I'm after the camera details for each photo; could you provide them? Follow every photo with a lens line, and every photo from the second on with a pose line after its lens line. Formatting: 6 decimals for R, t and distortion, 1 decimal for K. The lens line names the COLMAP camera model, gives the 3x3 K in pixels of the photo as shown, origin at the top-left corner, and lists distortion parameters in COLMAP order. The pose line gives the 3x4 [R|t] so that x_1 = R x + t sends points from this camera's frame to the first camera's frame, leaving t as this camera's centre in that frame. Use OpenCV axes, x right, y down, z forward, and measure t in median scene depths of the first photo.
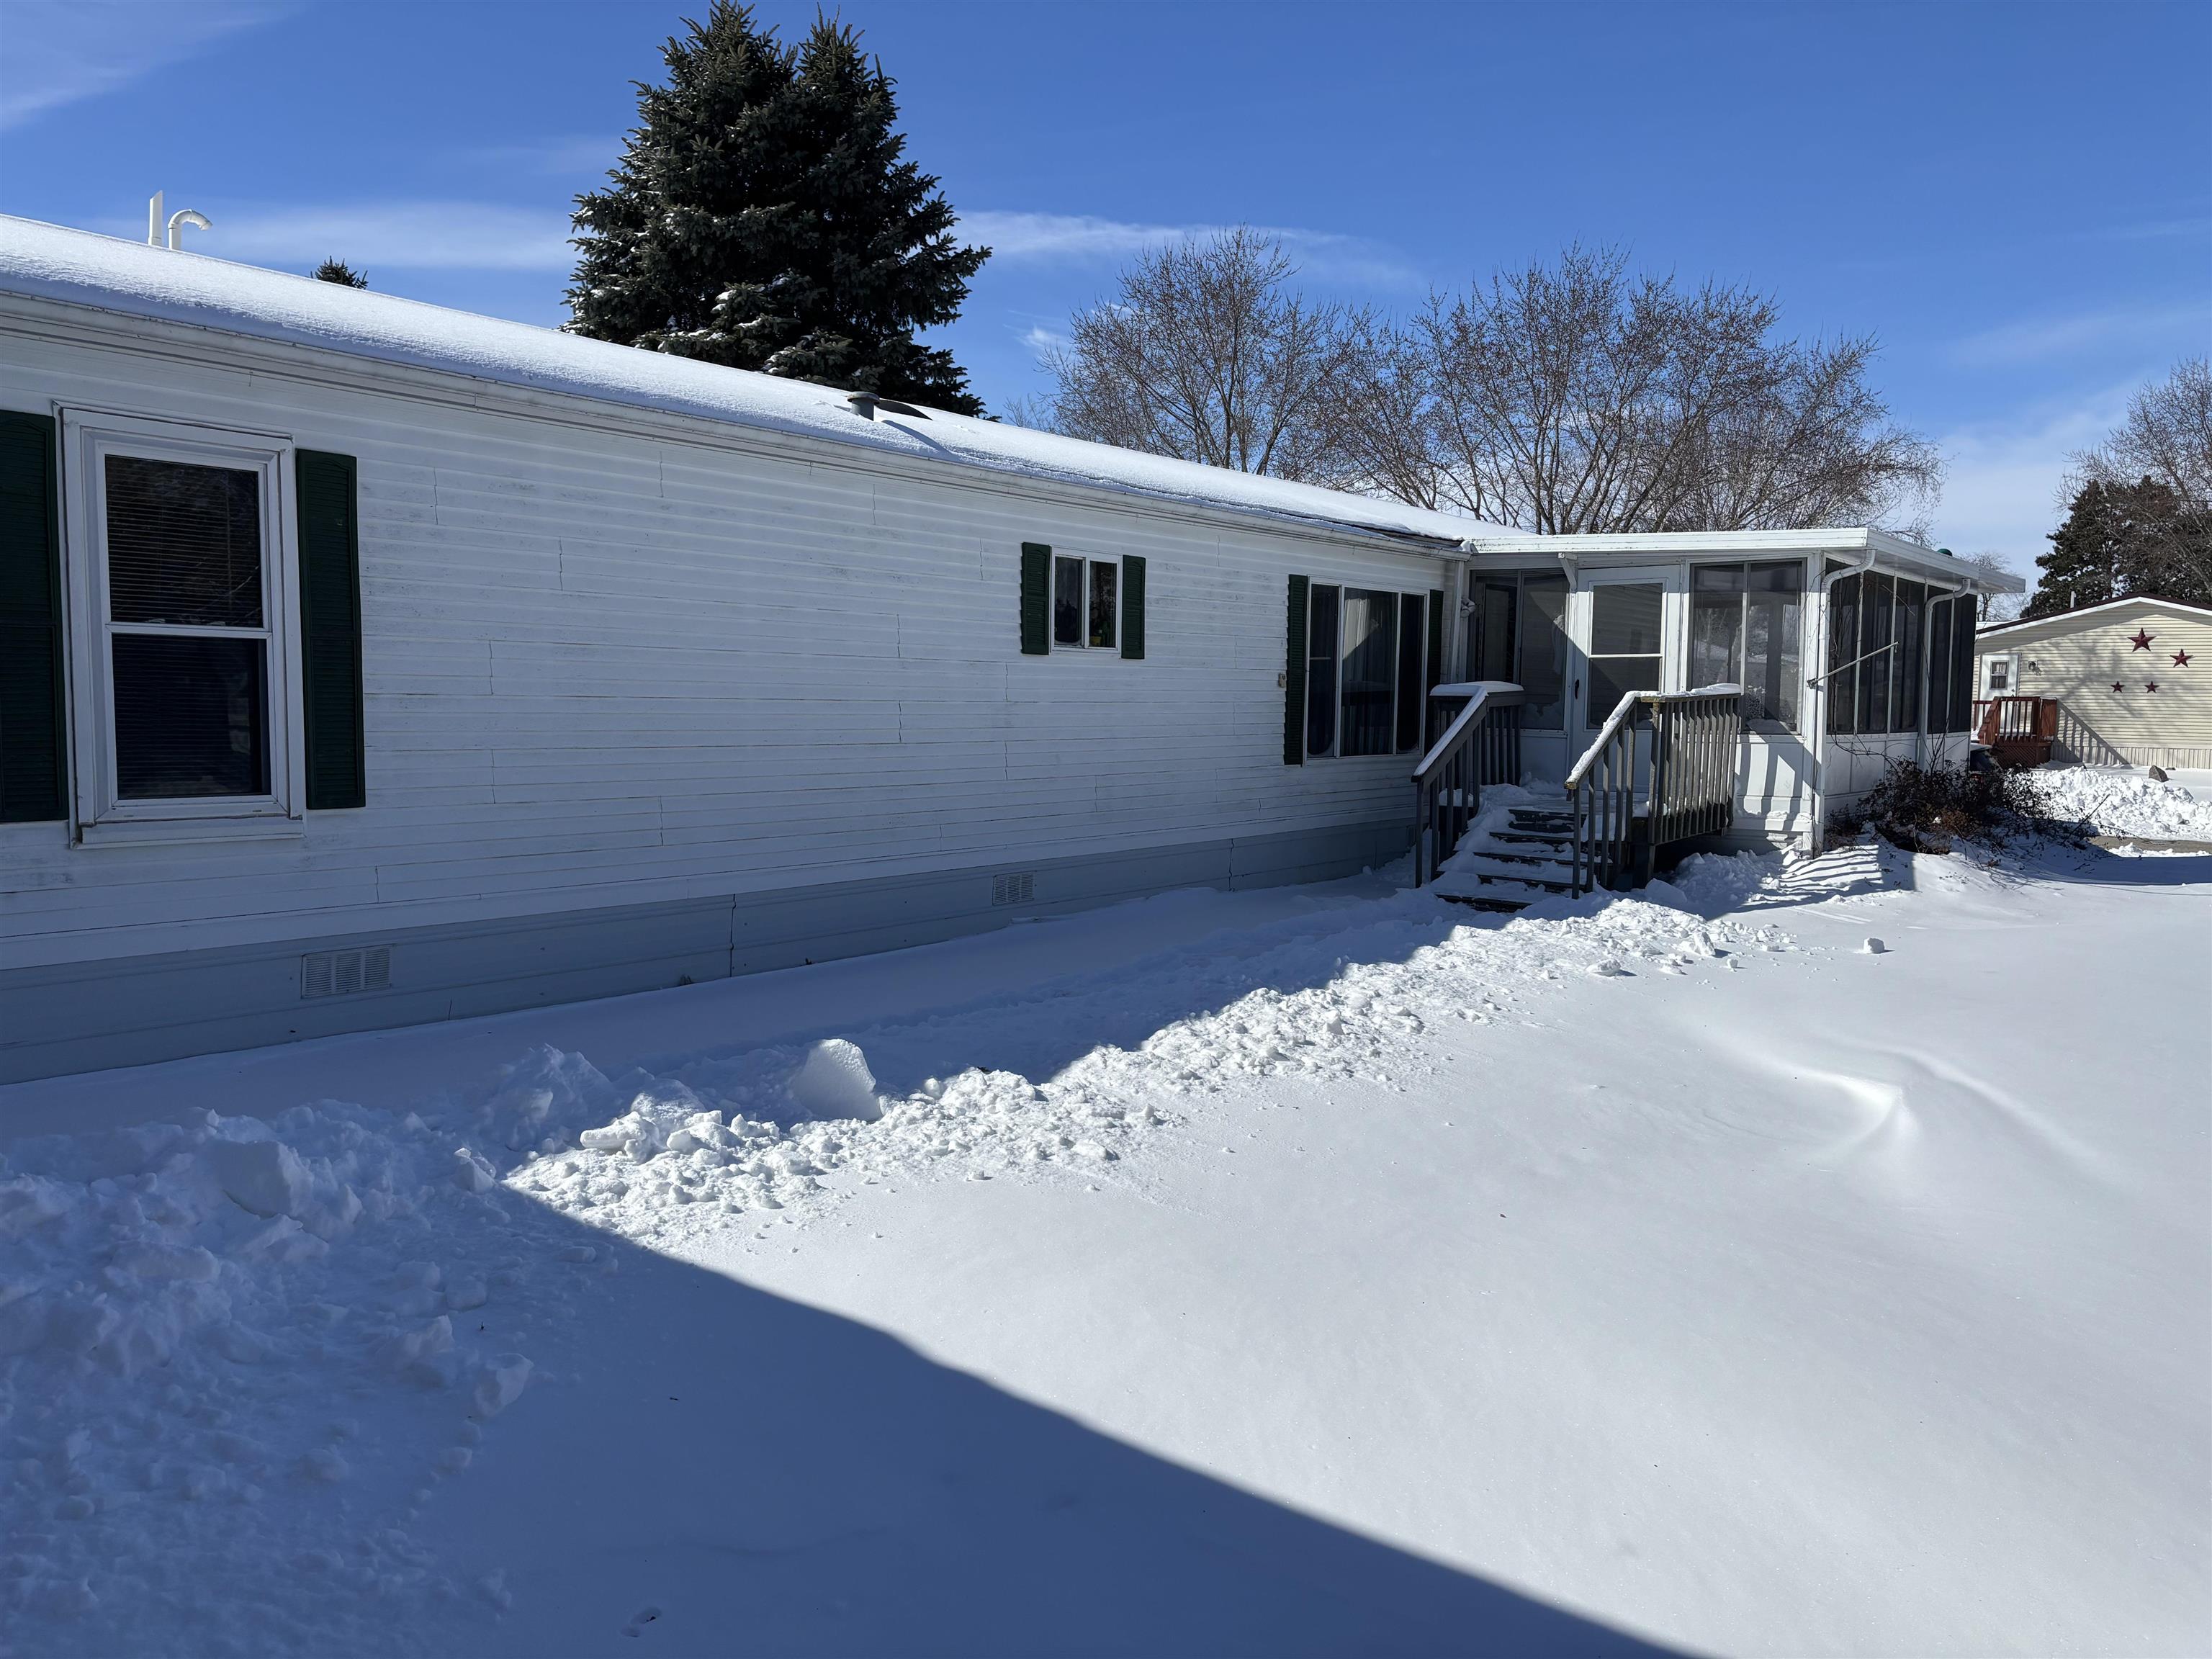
lens RADIAL K [[1660.0, 0, 1104.3], [0, 1660.0, 830.0], [0, 0, 1]] dist [0.039510, -0.033466]
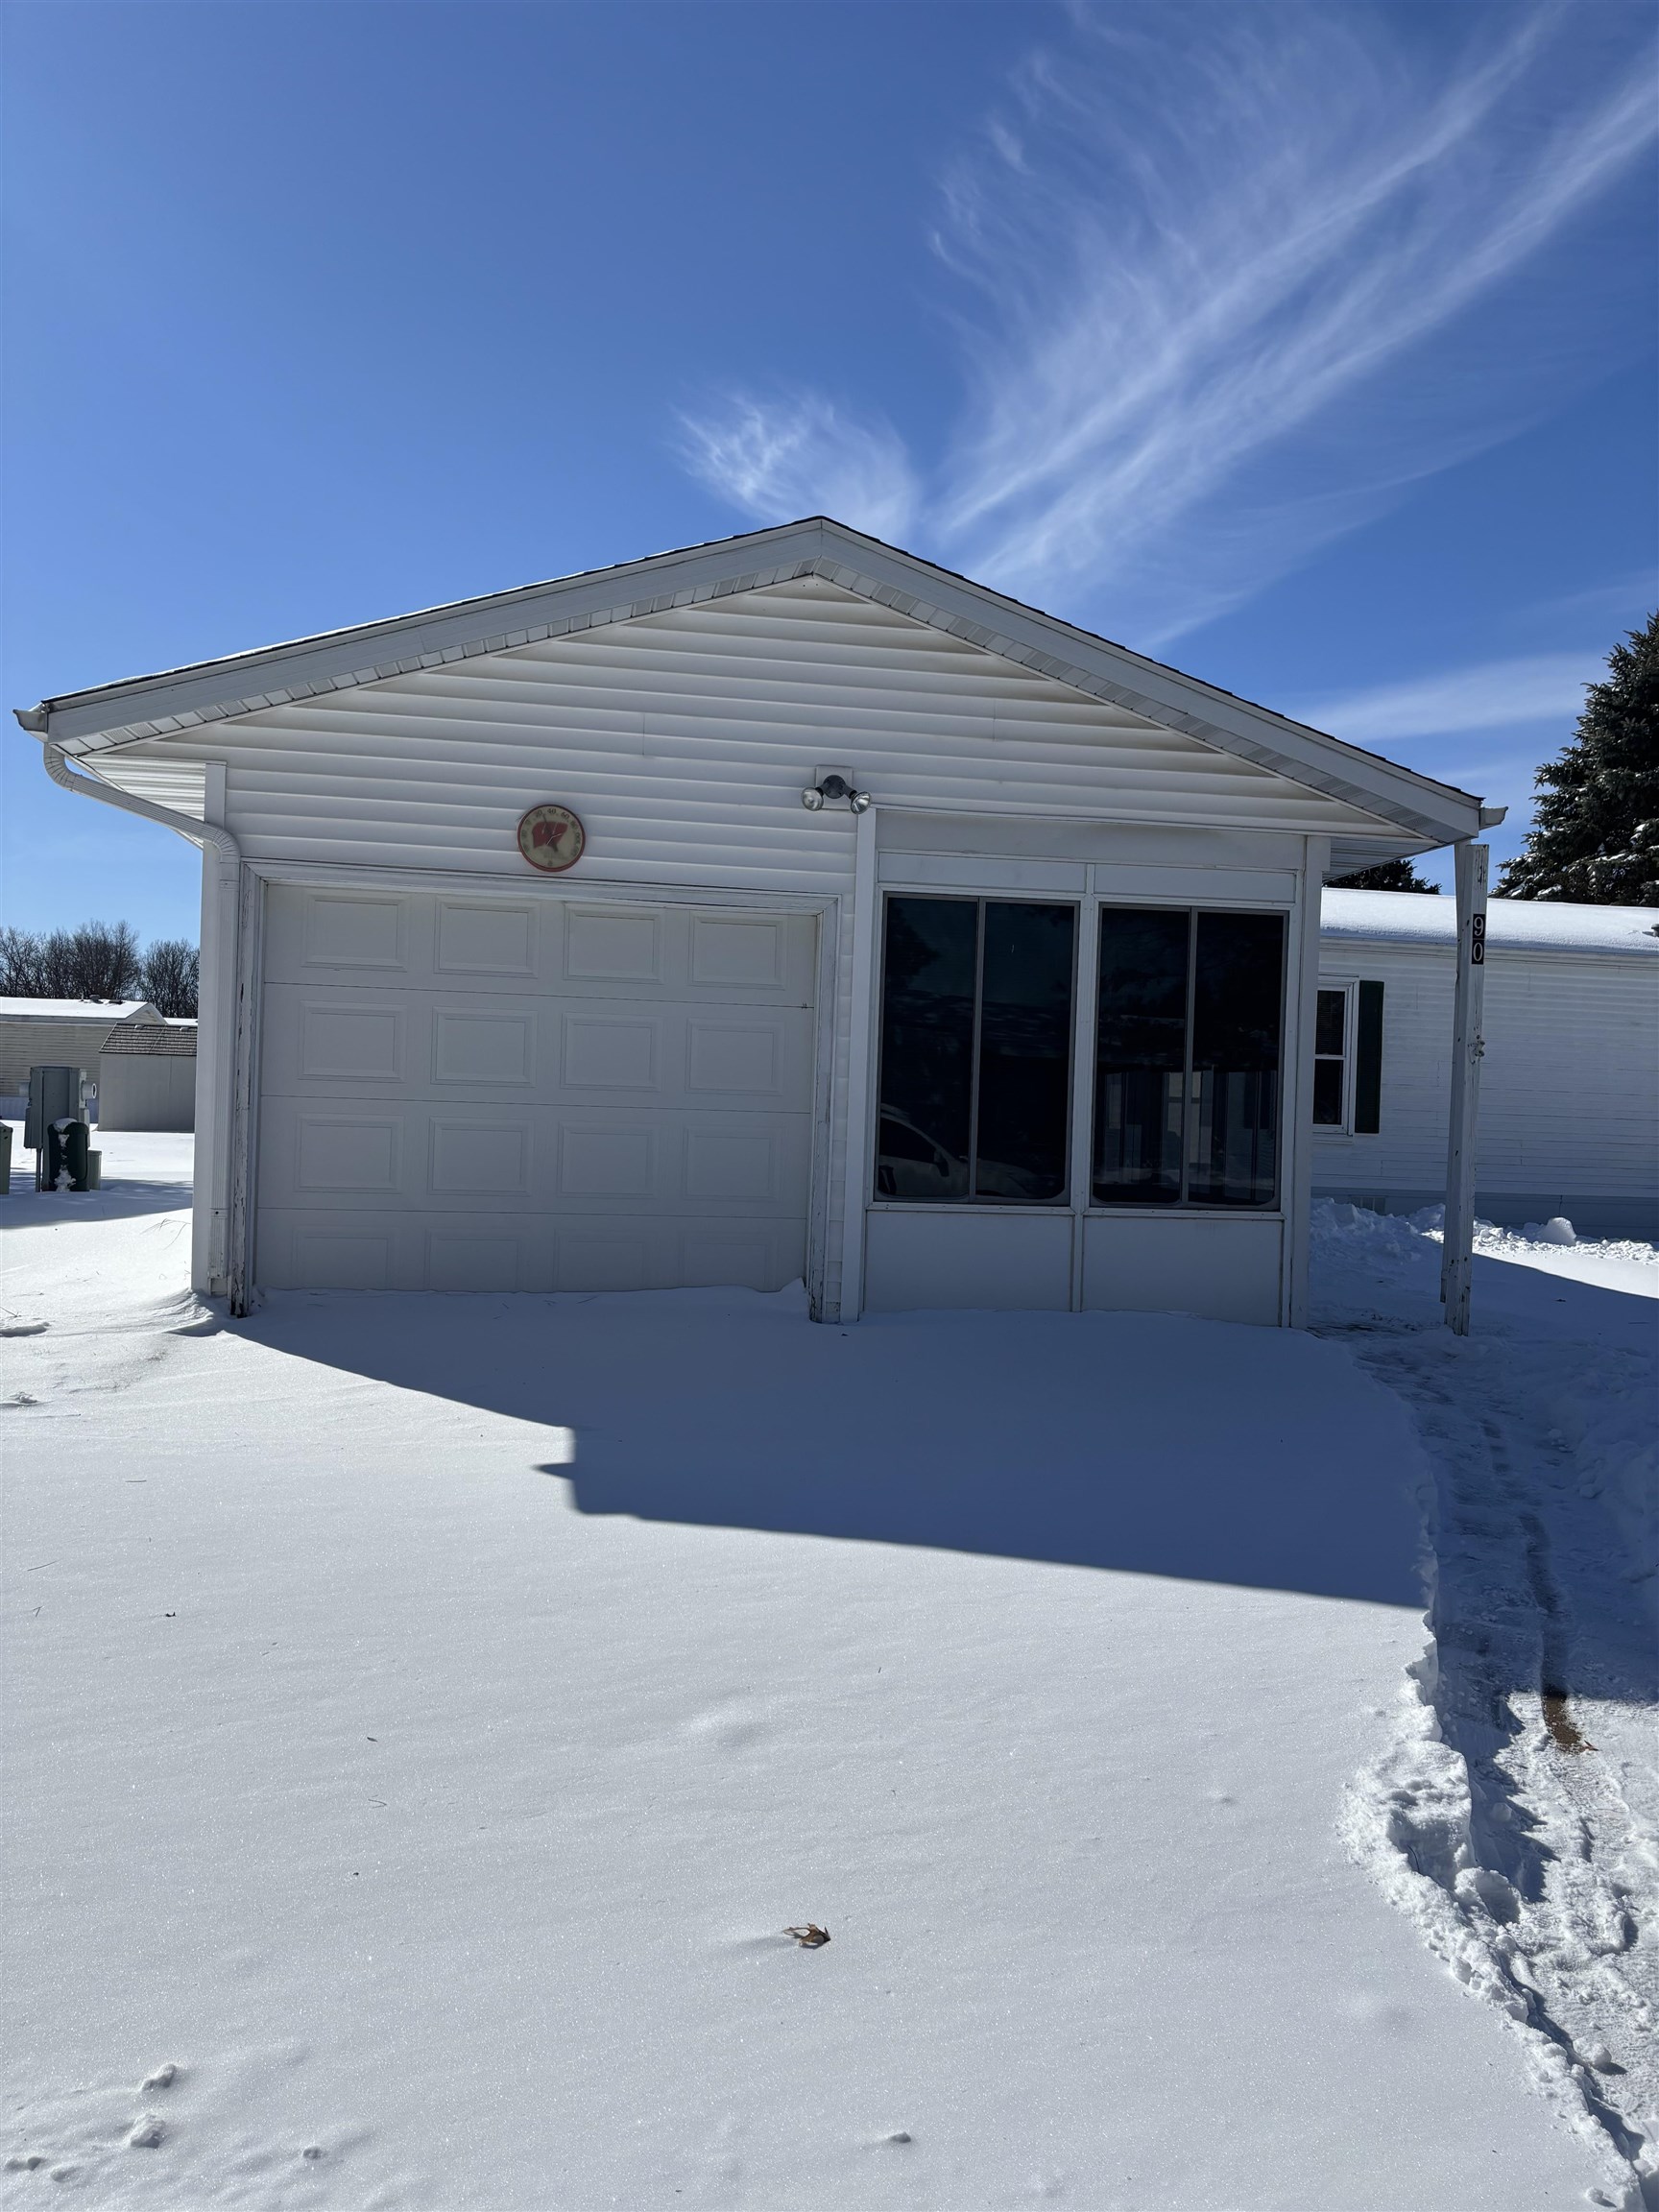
lens RADIAL K [[1702.3, 0, 852.4], [0, 1702.3, 1114.4], [0, 0, 1]] dist [0.032343, -0.027002]
pose [[0.760530, 0.015687, -0.649114, 0.204686], [-0.081190, 0.994159, -0.071101, 0.072140], [0.644207, 0.106776, 0.757361, -0.480815]]
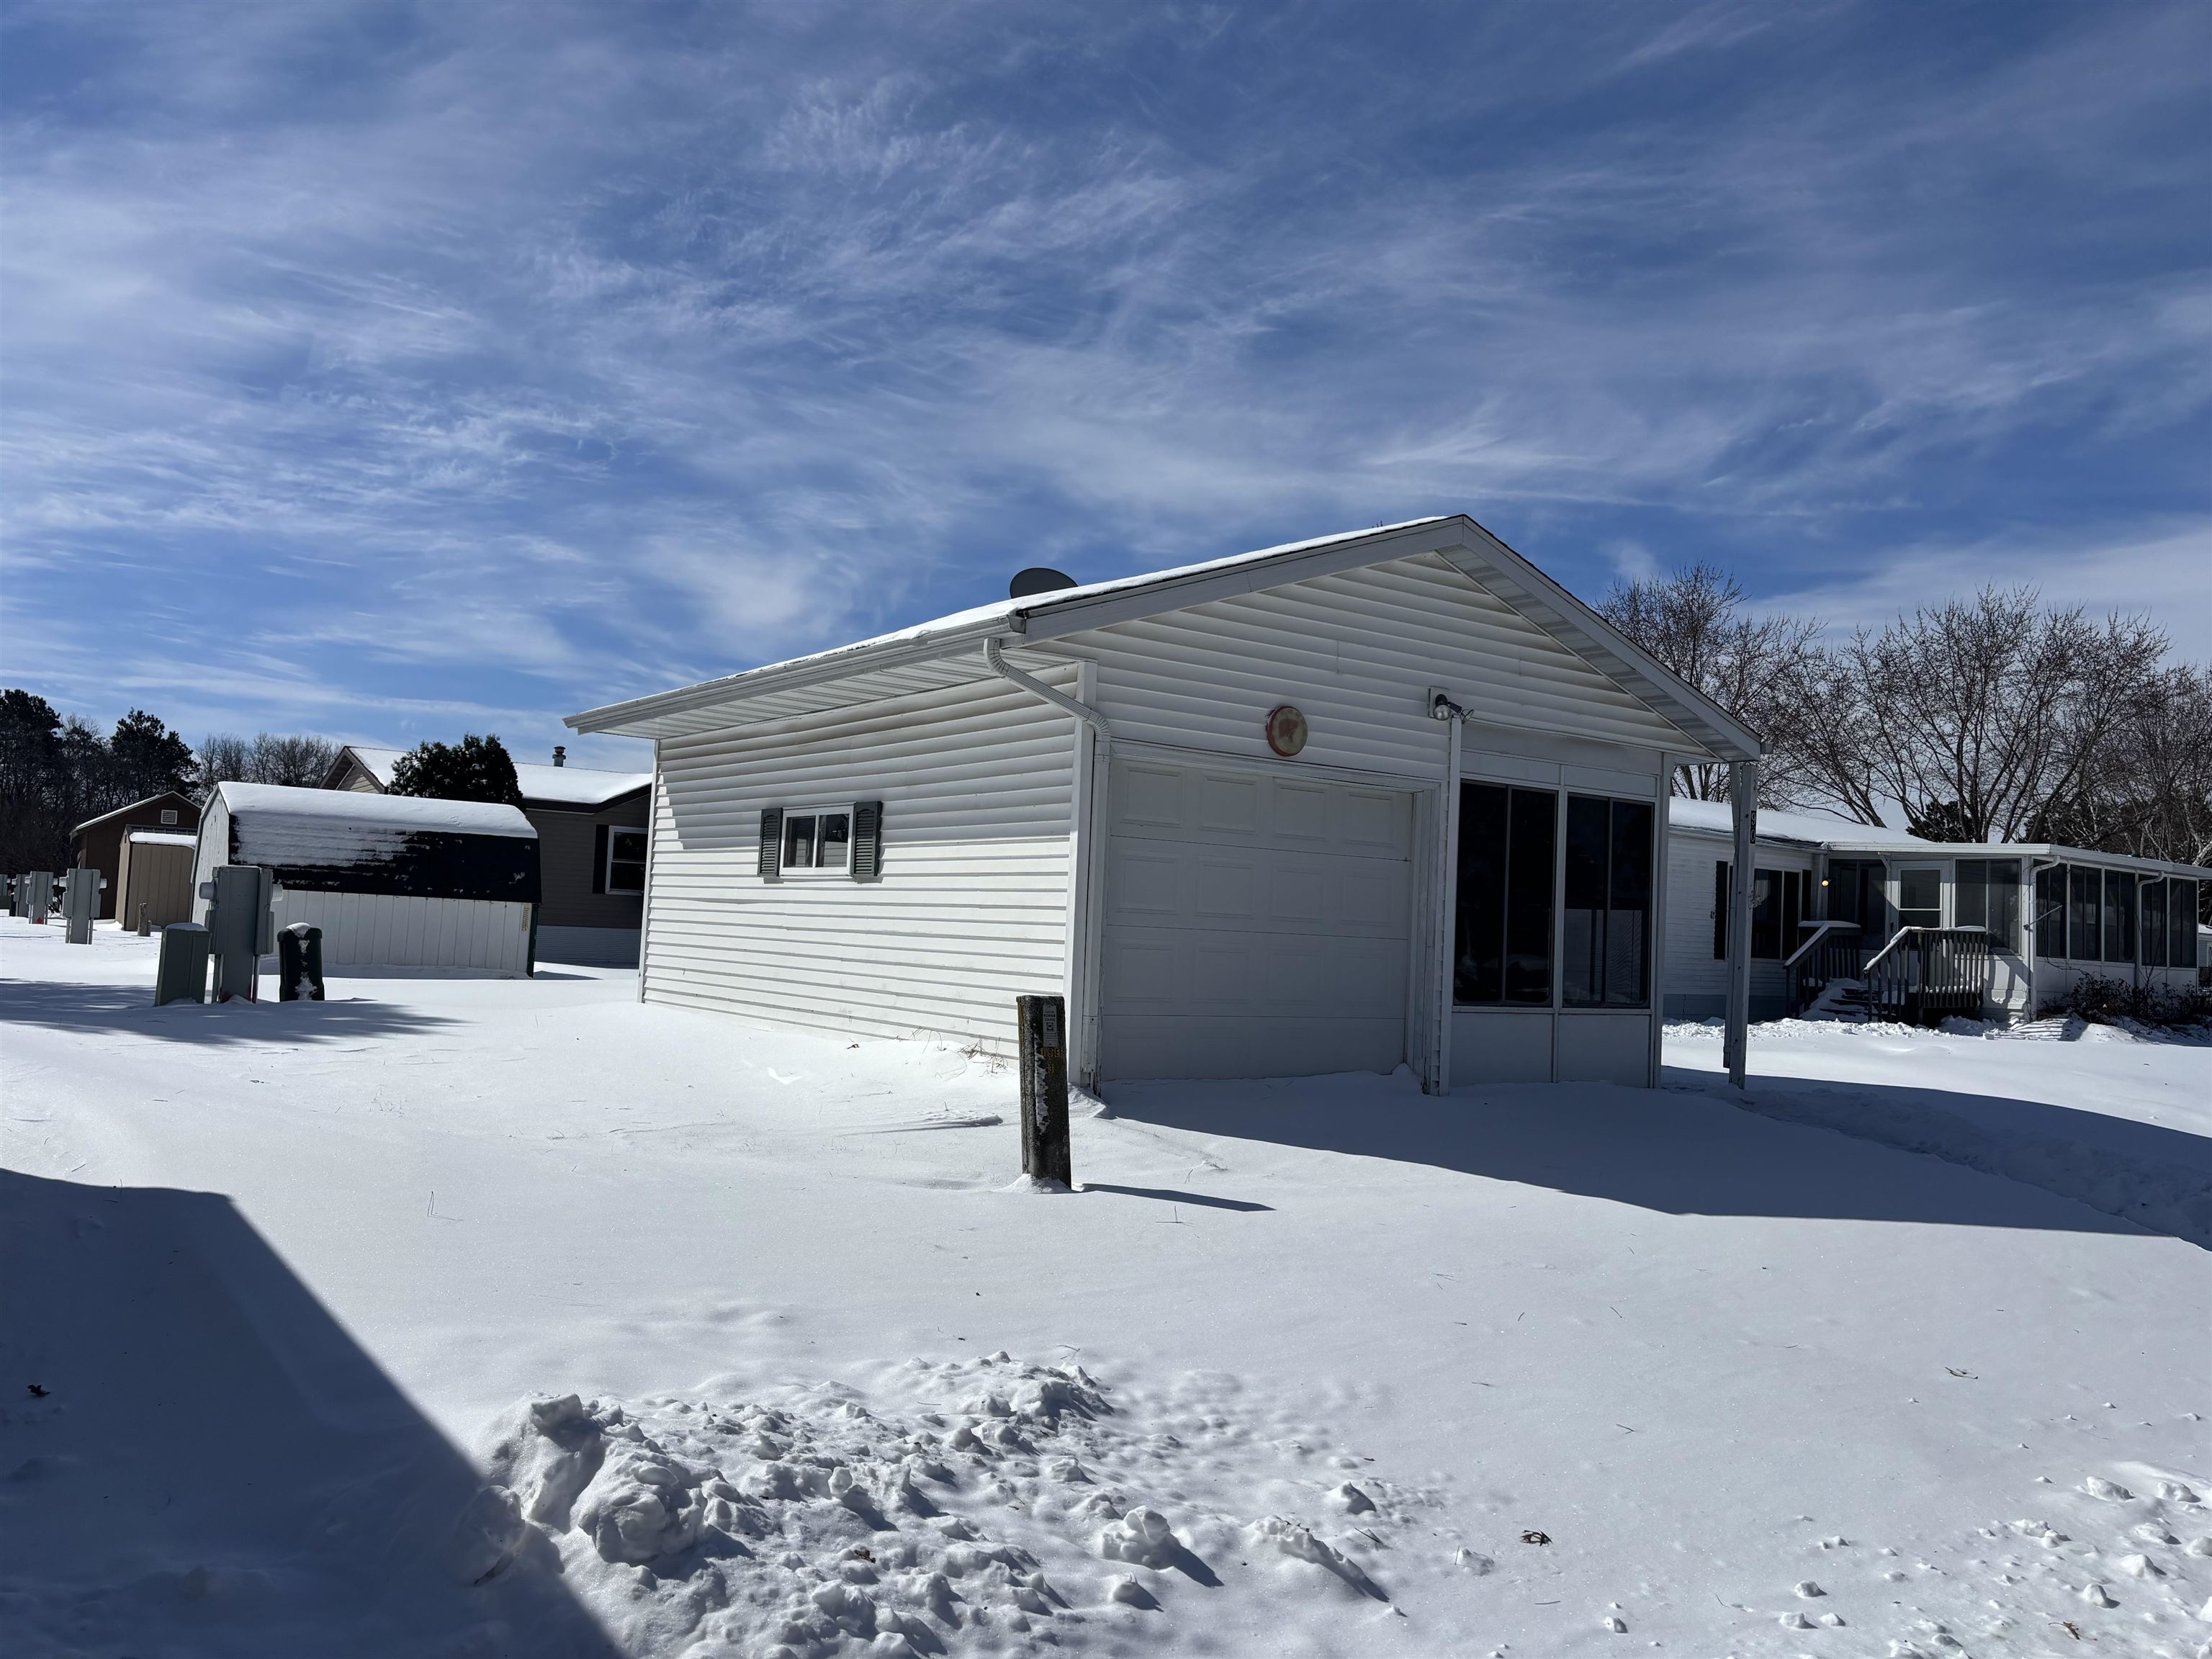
lens RADIAL K [[1660.0, 0, 1116.6], [0, 1660.0, 827.6], [0, 0, 1]] dist [0.039510, -0.033466]
pose [[0.967145, 0.016370, -0.253696, -0.052265], [-0.055030, 0.987745, -0.146050, 0.094570], [0.248196, 0.155213, 0.956194, -0.754861]]
